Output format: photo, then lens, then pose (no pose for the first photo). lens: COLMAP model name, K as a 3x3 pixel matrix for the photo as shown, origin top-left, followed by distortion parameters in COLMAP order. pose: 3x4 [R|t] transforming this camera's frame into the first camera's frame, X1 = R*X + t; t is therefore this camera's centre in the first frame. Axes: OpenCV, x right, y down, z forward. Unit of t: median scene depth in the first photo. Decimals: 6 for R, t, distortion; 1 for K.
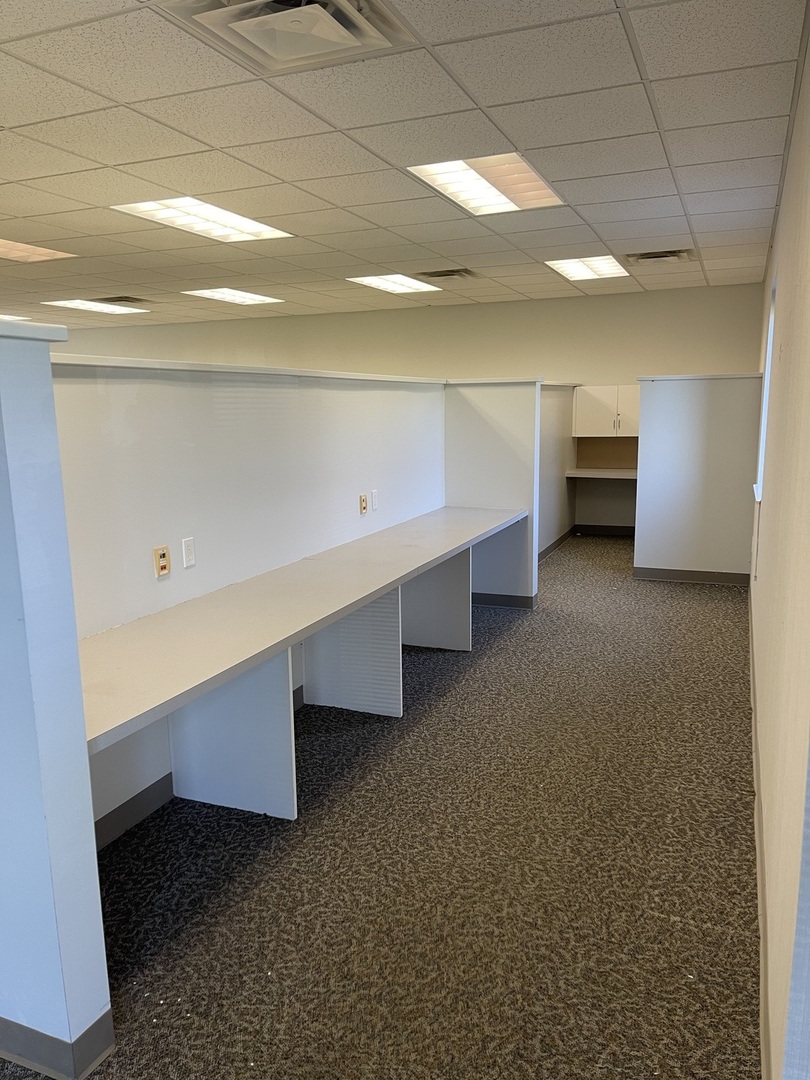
lens RADIAL K [[804.5, 0, 401.7], [0, 804.5, 546.8], [0, 0, 1]] dist [0.096889, -0.126223]
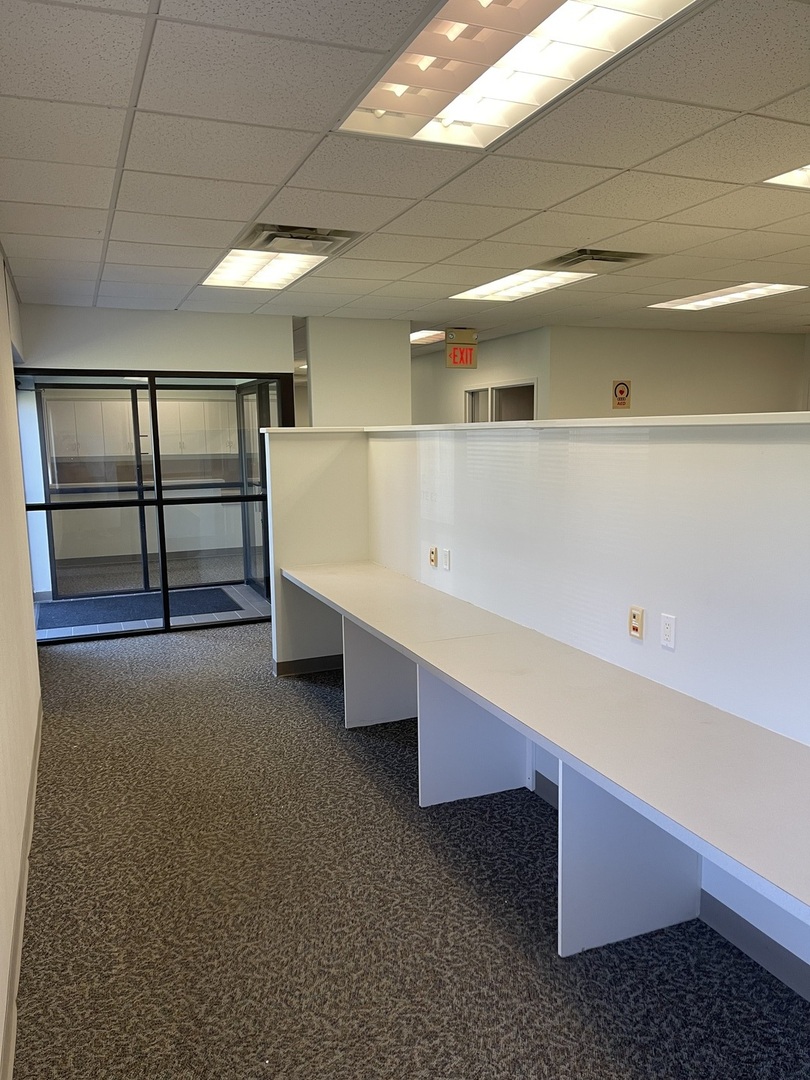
lens RADIAL K [[804.5, 0, 401.7], [0, 804.5, 546.8], [0, 0, 1]] dist [0.096889, -0.126223]
pose [[-0.714280, 0.121719, -0.689194, 0.729521], [-0.096875, 0.958085, 0.269609, -0.373288], [0.693123, 0.259342, -0.672549, 1.840036]]
